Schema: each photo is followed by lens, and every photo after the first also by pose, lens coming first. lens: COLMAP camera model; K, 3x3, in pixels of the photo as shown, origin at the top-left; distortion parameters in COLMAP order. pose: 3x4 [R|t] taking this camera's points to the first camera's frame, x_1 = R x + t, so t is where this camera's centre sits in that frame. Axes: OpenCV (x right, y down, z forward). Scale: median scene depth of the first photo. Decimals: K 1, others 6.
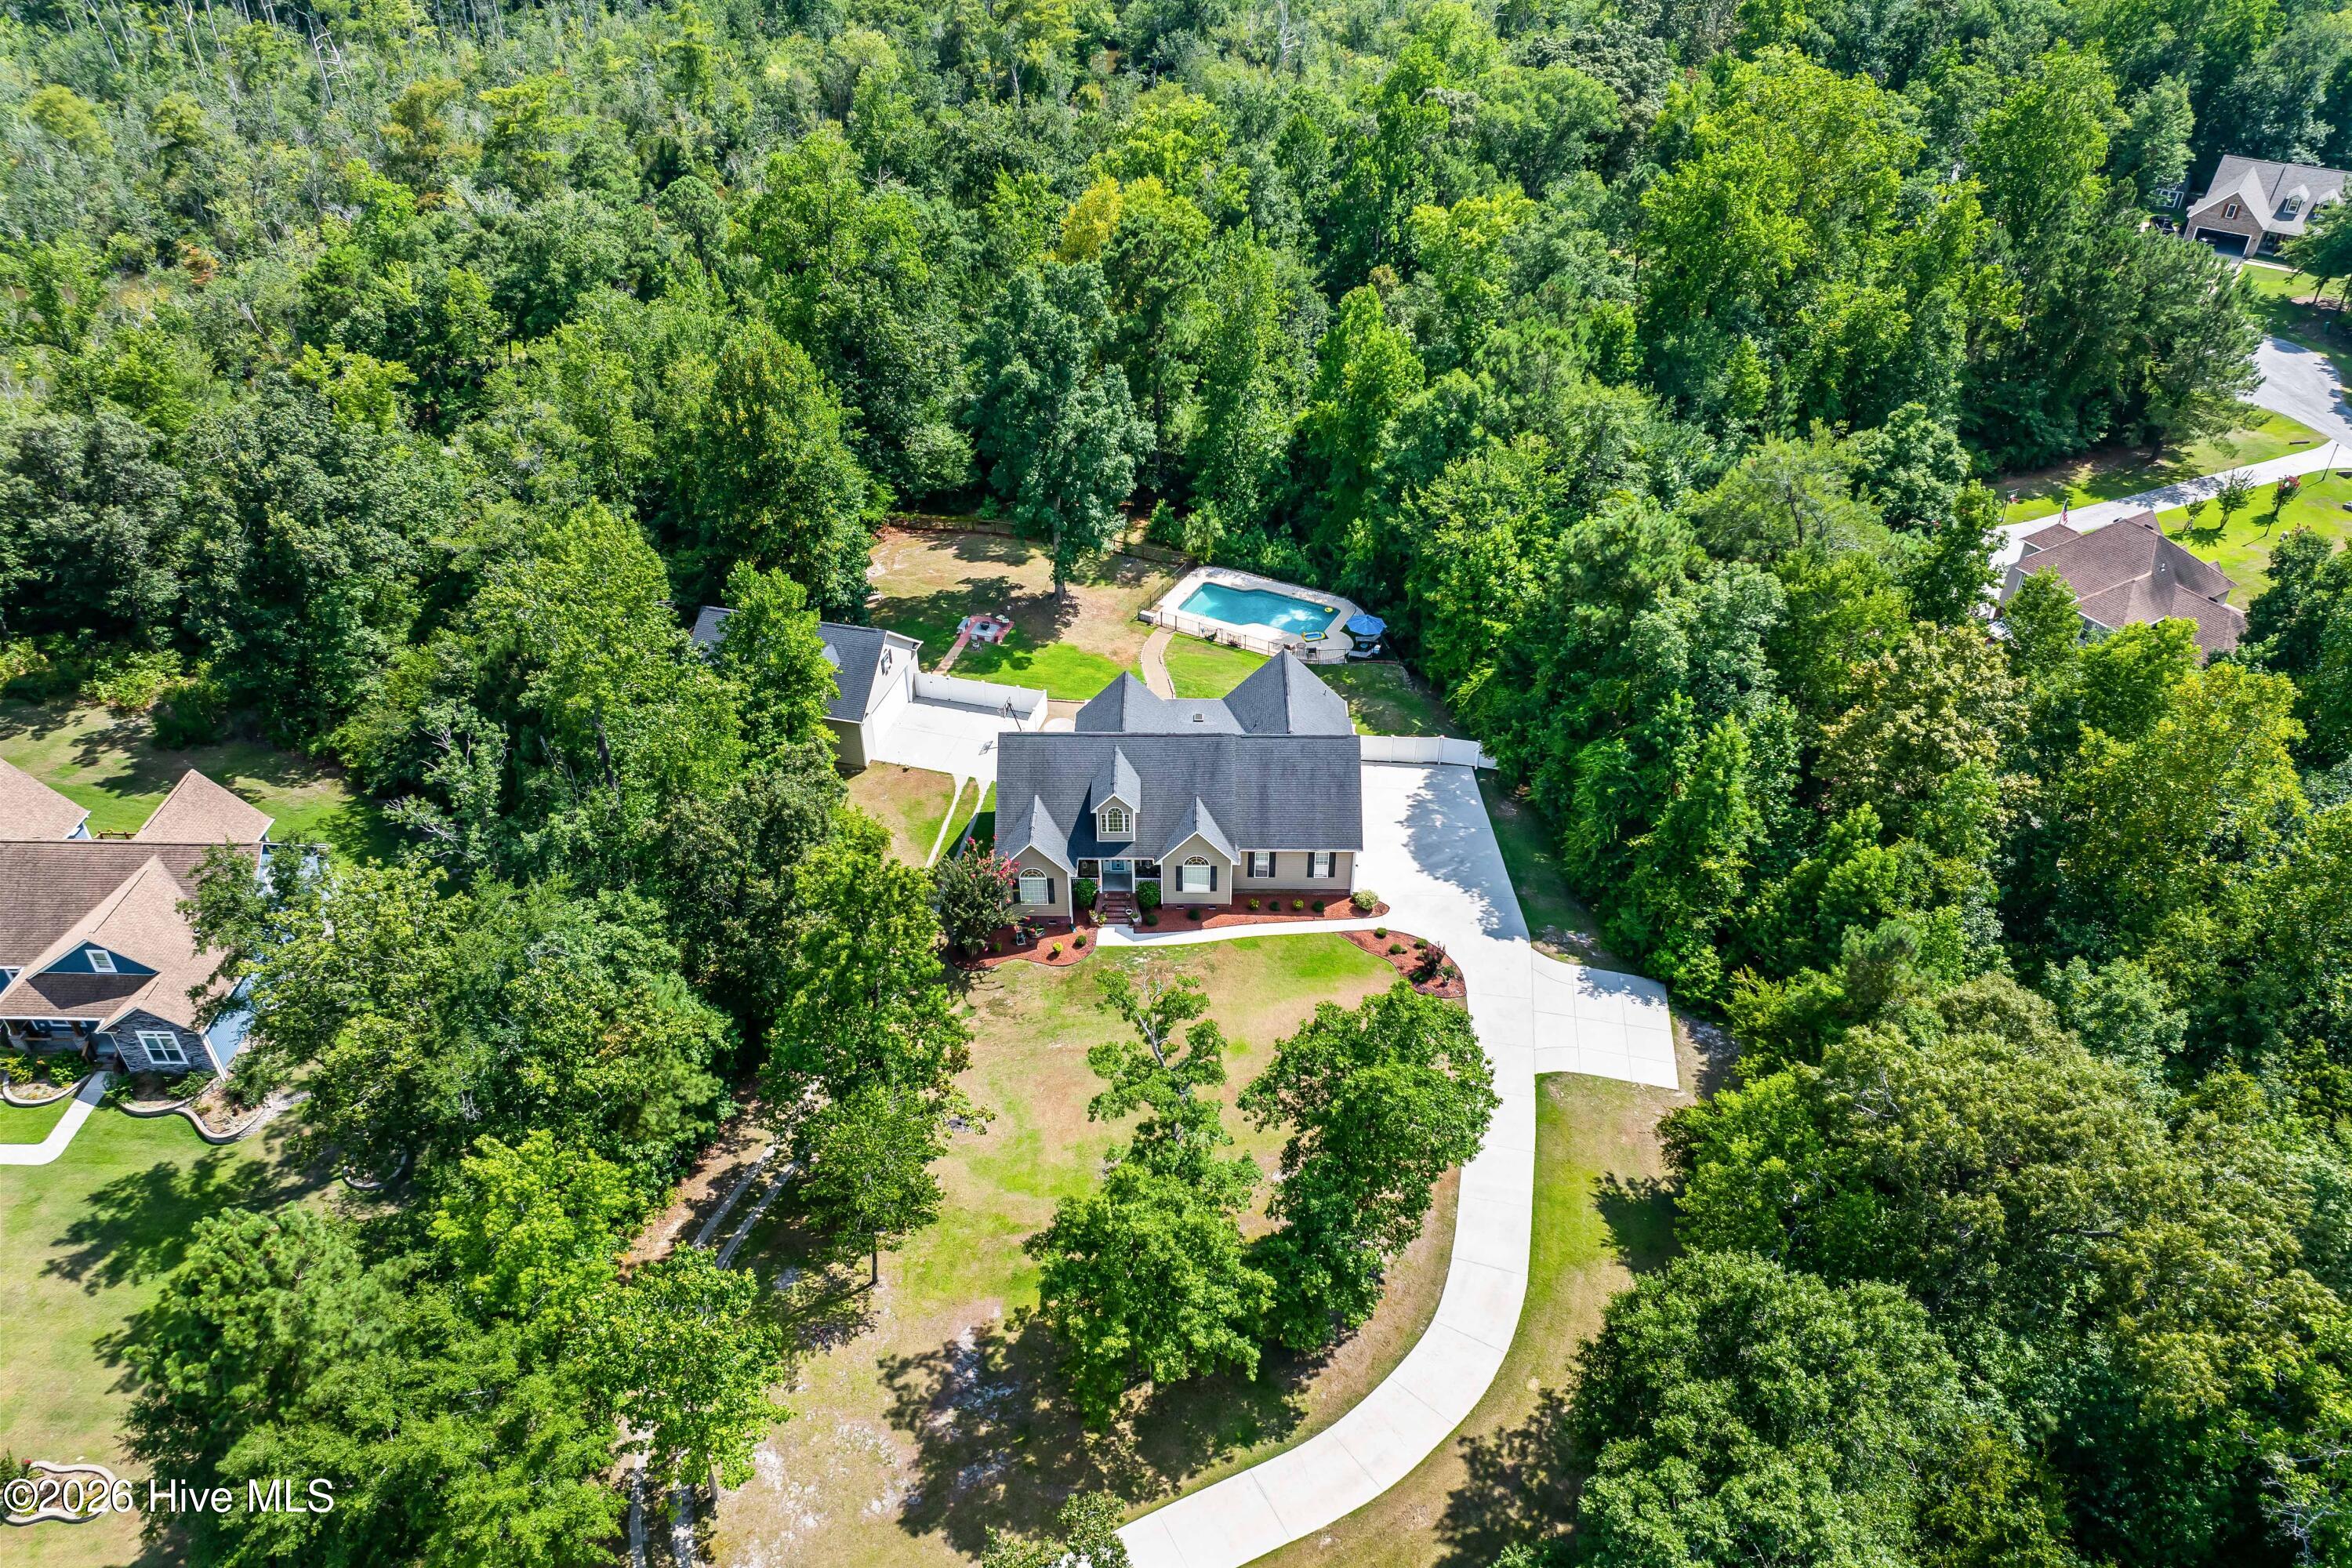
lens RADIAL K [[1630.9, 0, 1185.5], [0, 1630.9, 795.4], [0, 0, 1]] dist [-0.026693, 0.003123]
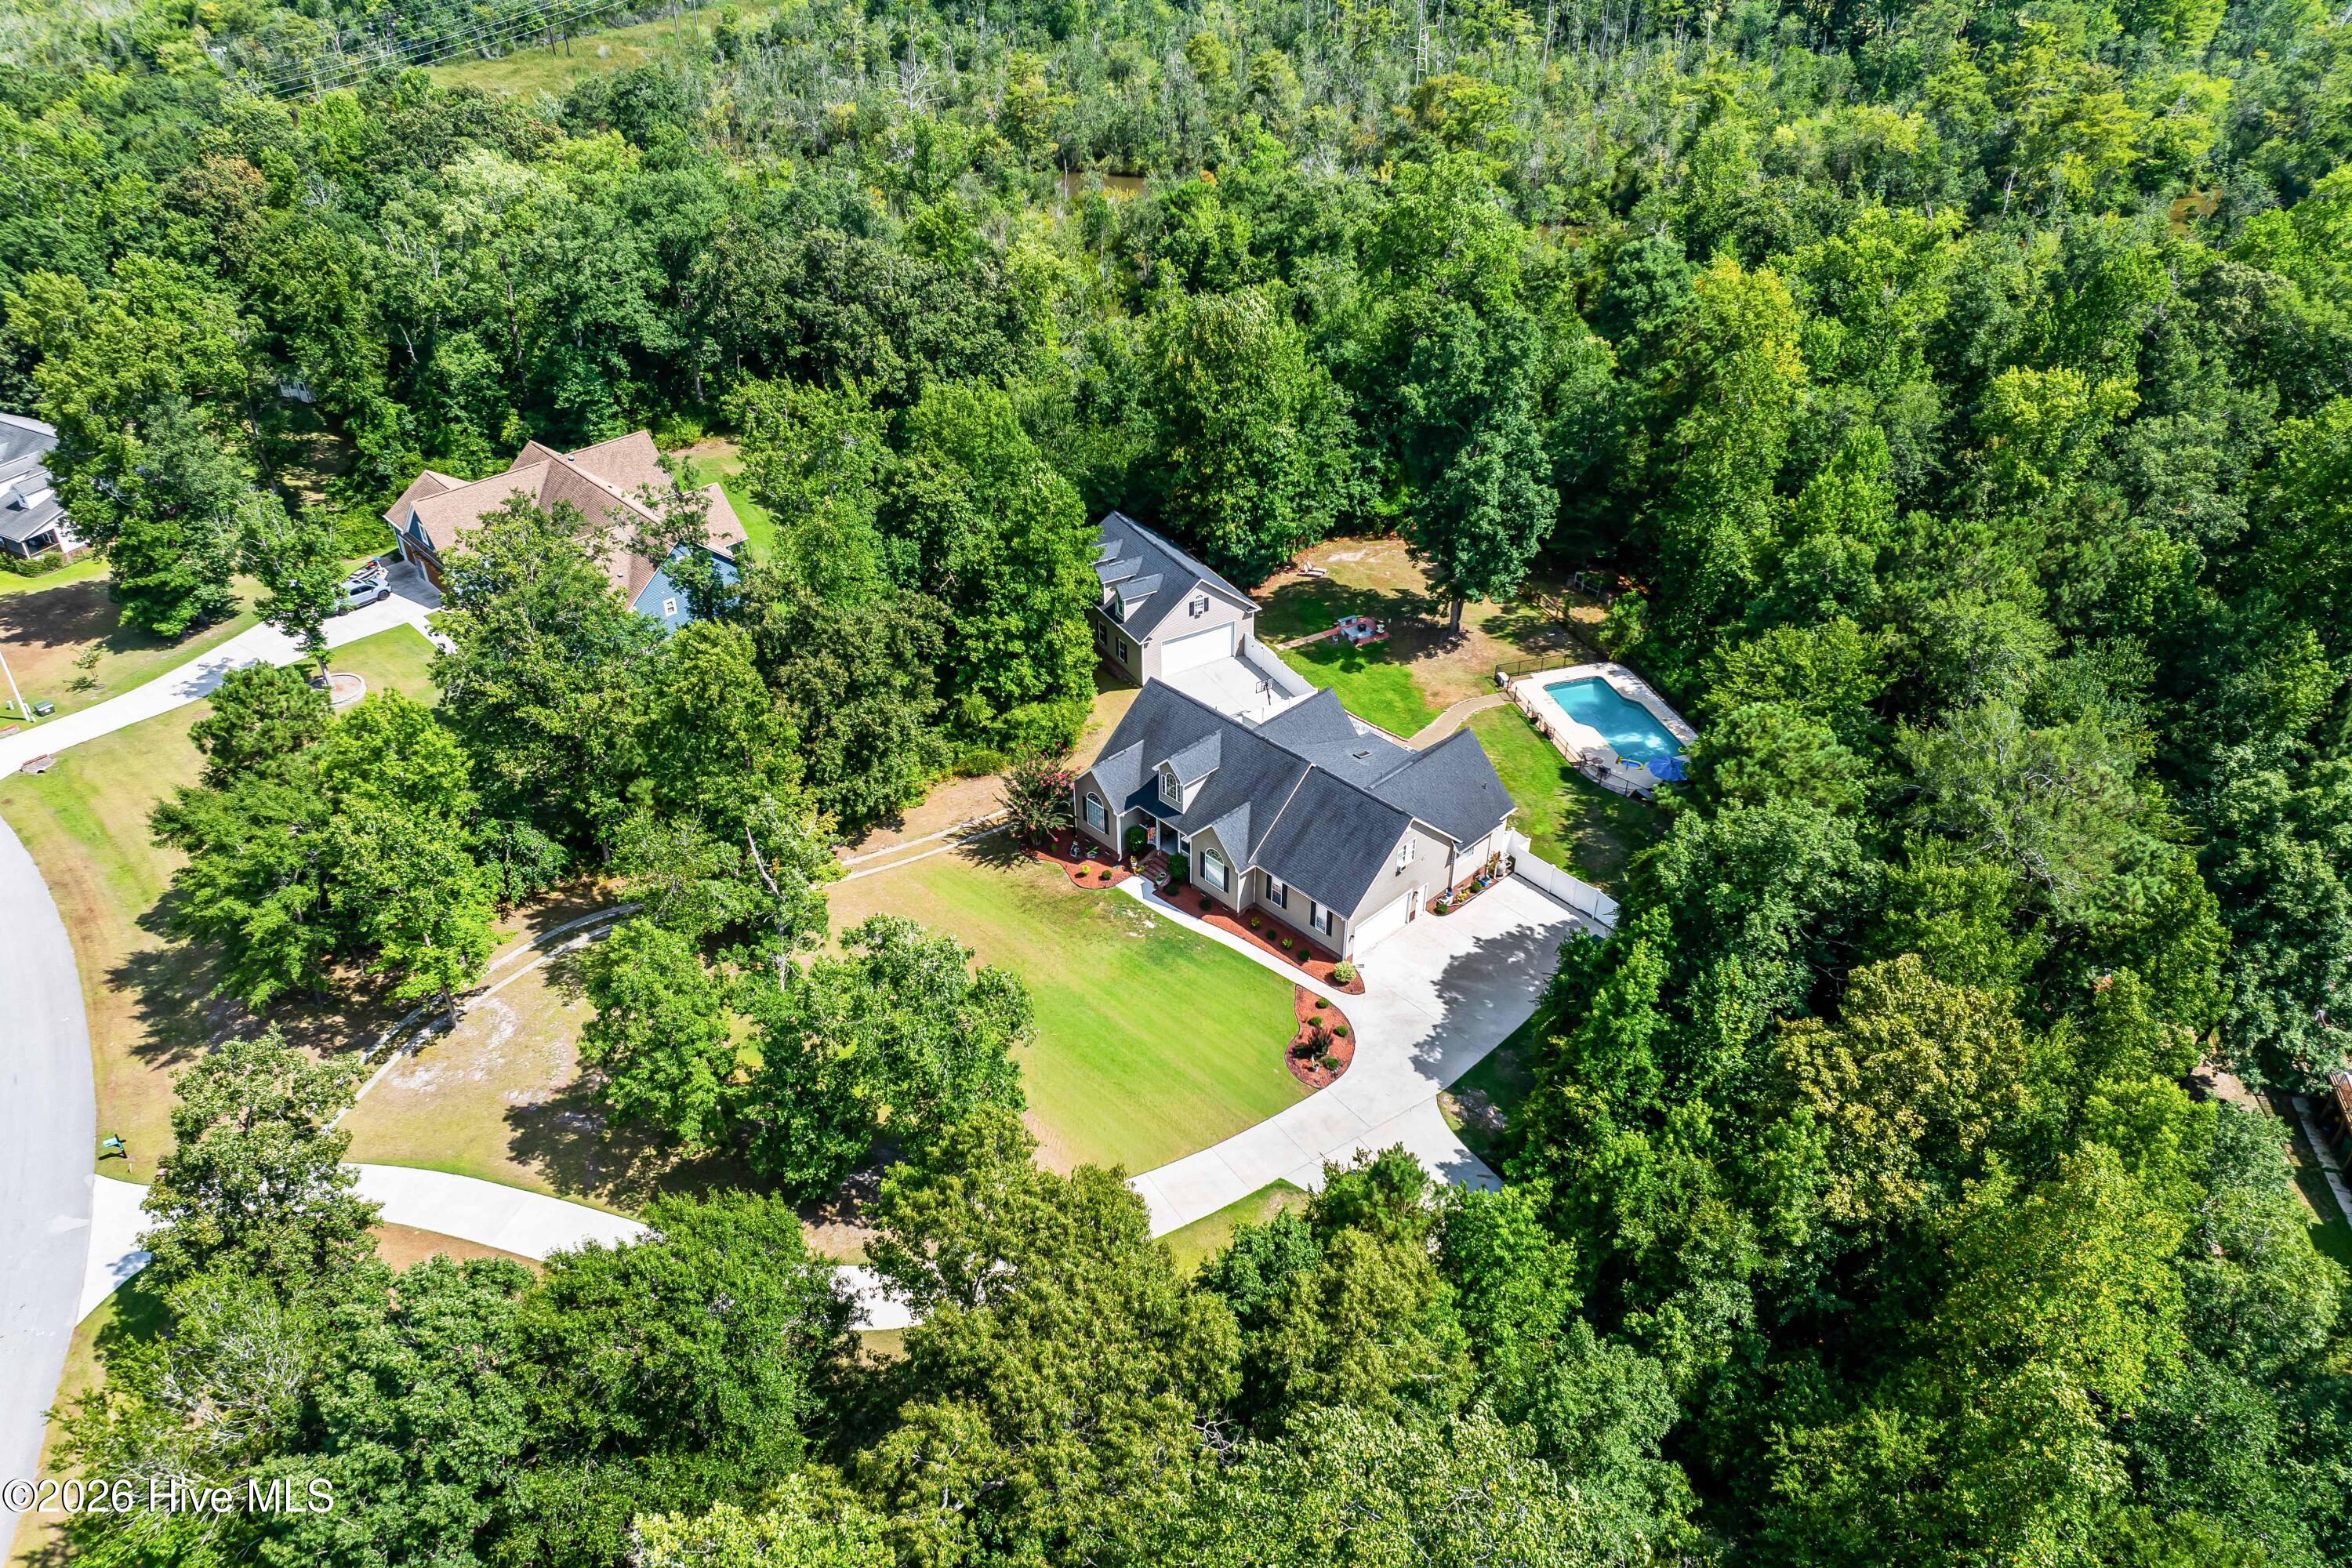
lens RADIAL K [[1655.7, 0, 1212.6], [0, 1655.7, 785.5], [0, 0, 1]] dist [-0.006649, -0.001248]
pose [[0.713124, 0.403300, -0.573414, 0.484812], [-0.421759, 0.900180, 0.108607, -0.093381], [0.559977, 0.164392, 0.812035, 0.108665]]
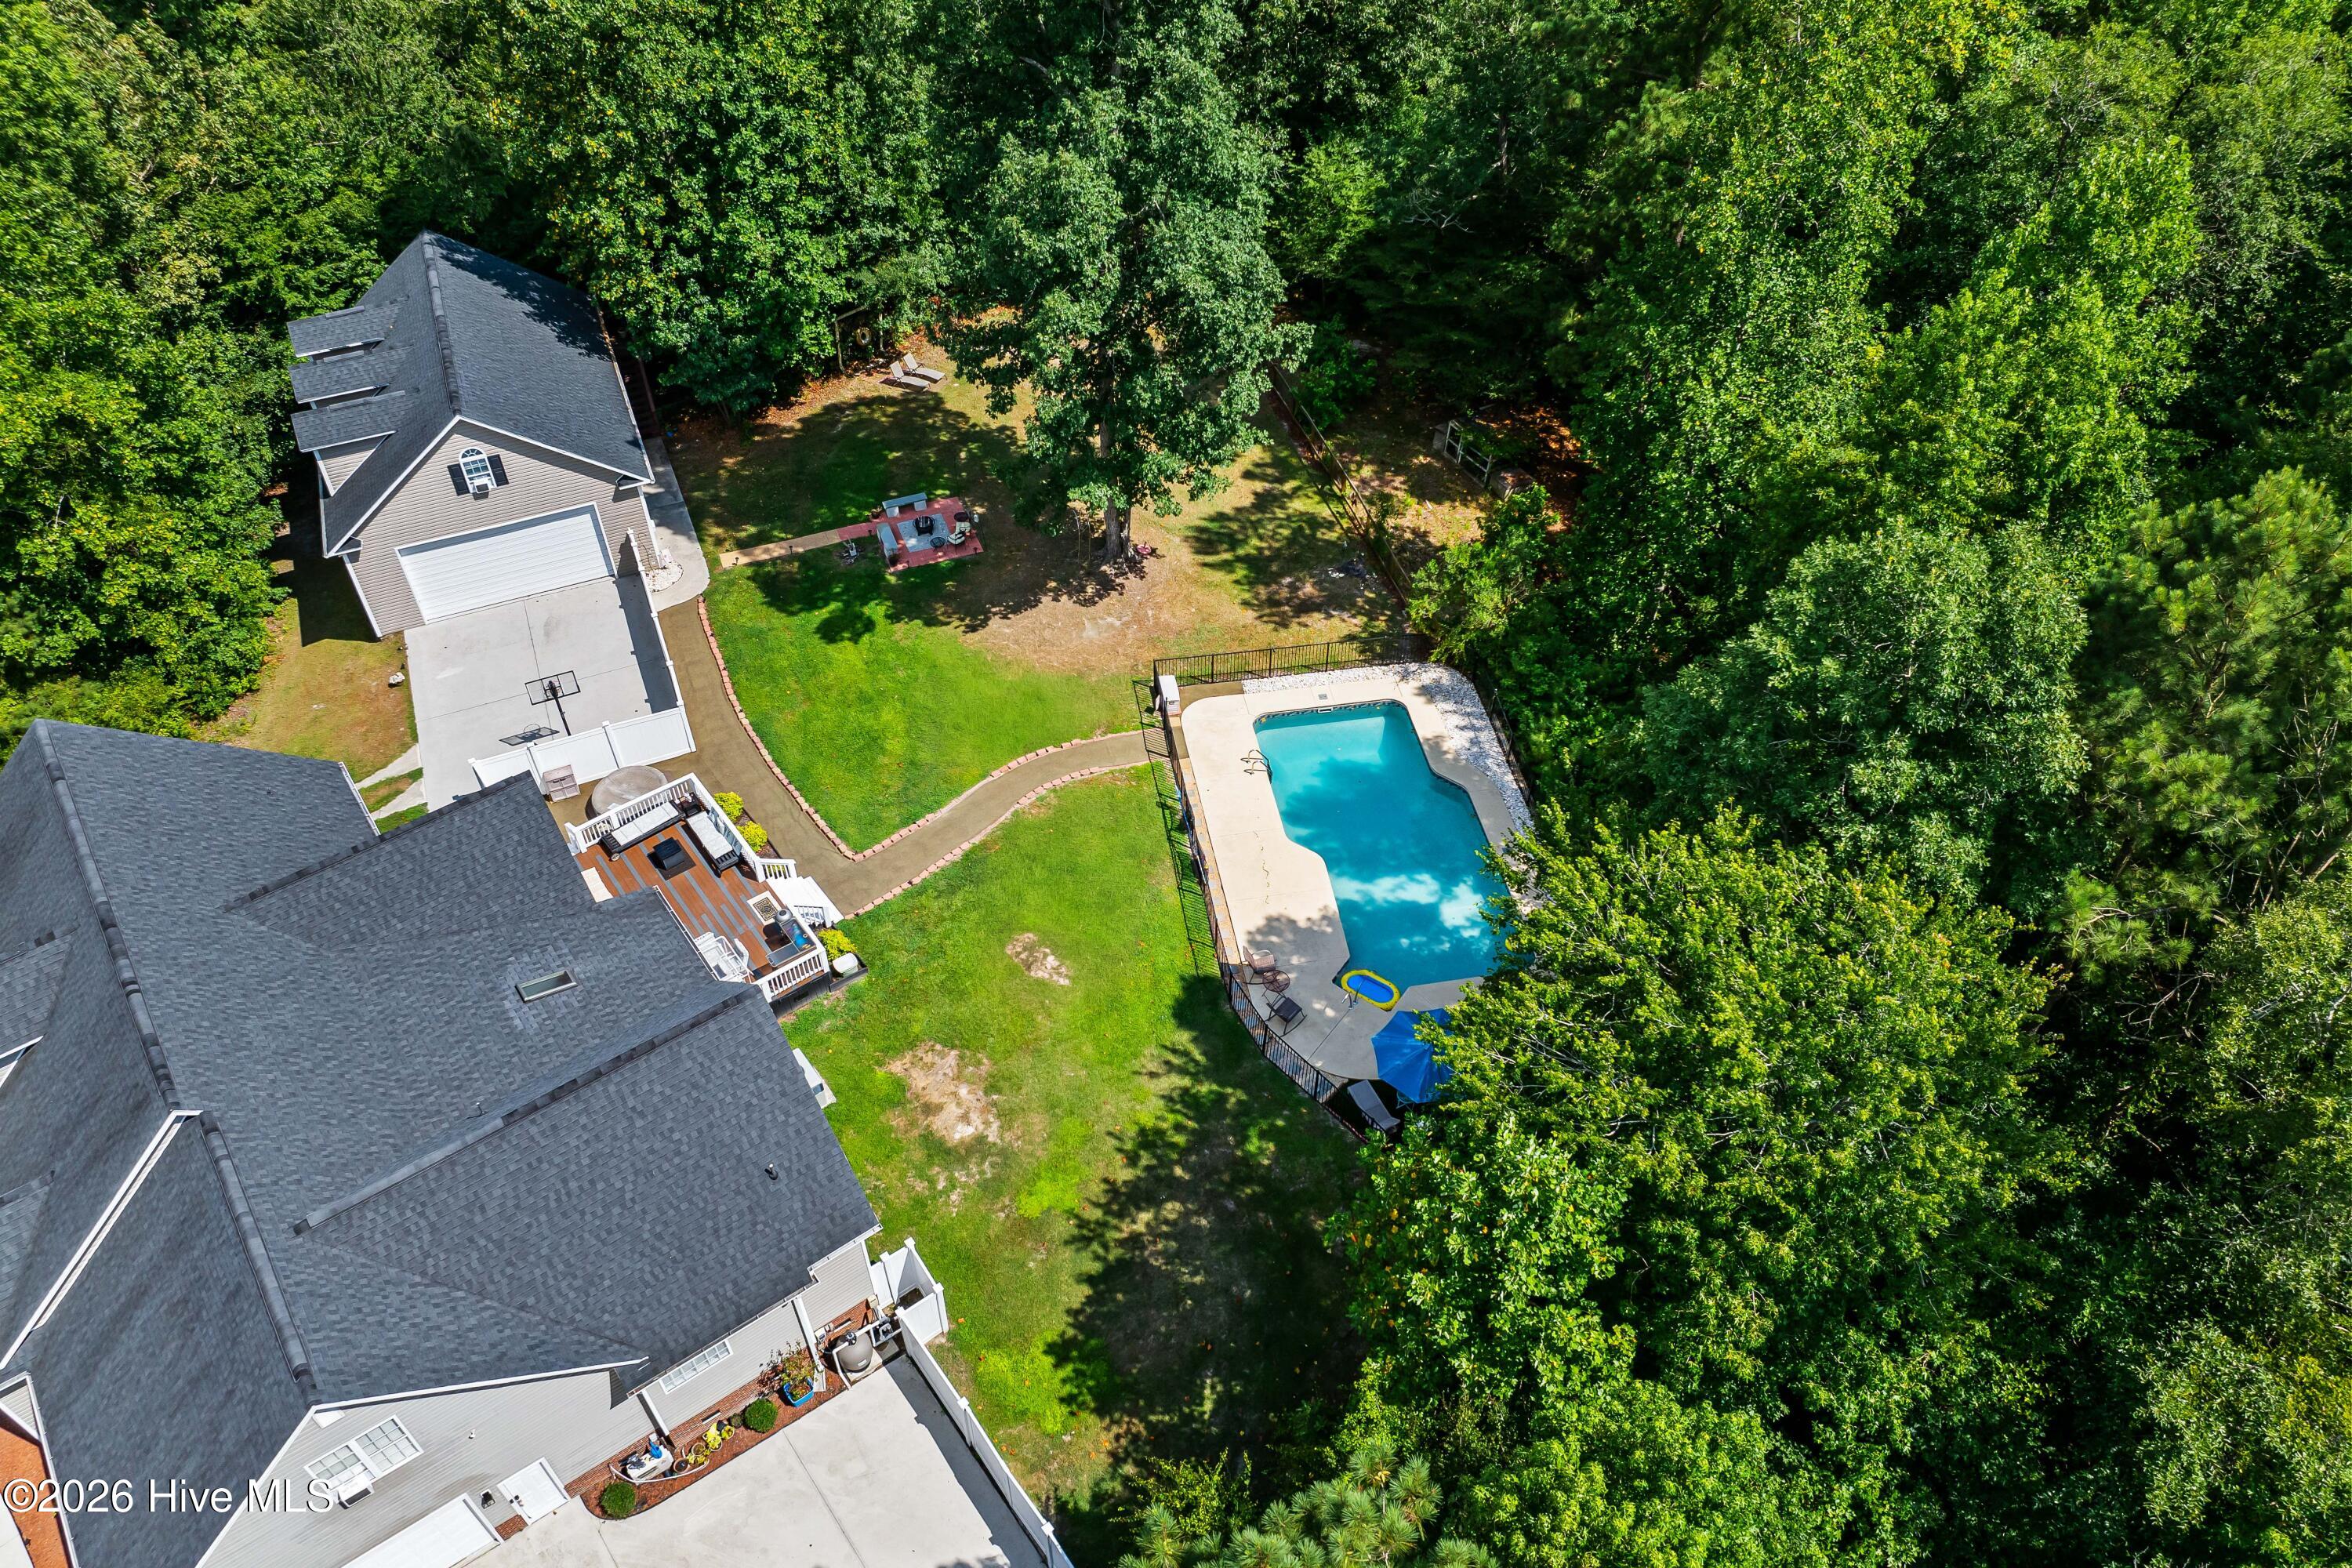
lens RADIAL K [[1683.3, 0, 1174.1], [0, 1683.3, 751.5], [0, 0, 1]] dist [-0.002321, -0.059906]
pose [[0.599003, 0.556677, -0.575591, 0.258256], [-0.471860, 0.826146, 0.307946, -0.251437], [0.646949, 0.087138, 0.757538, 0.720295]]
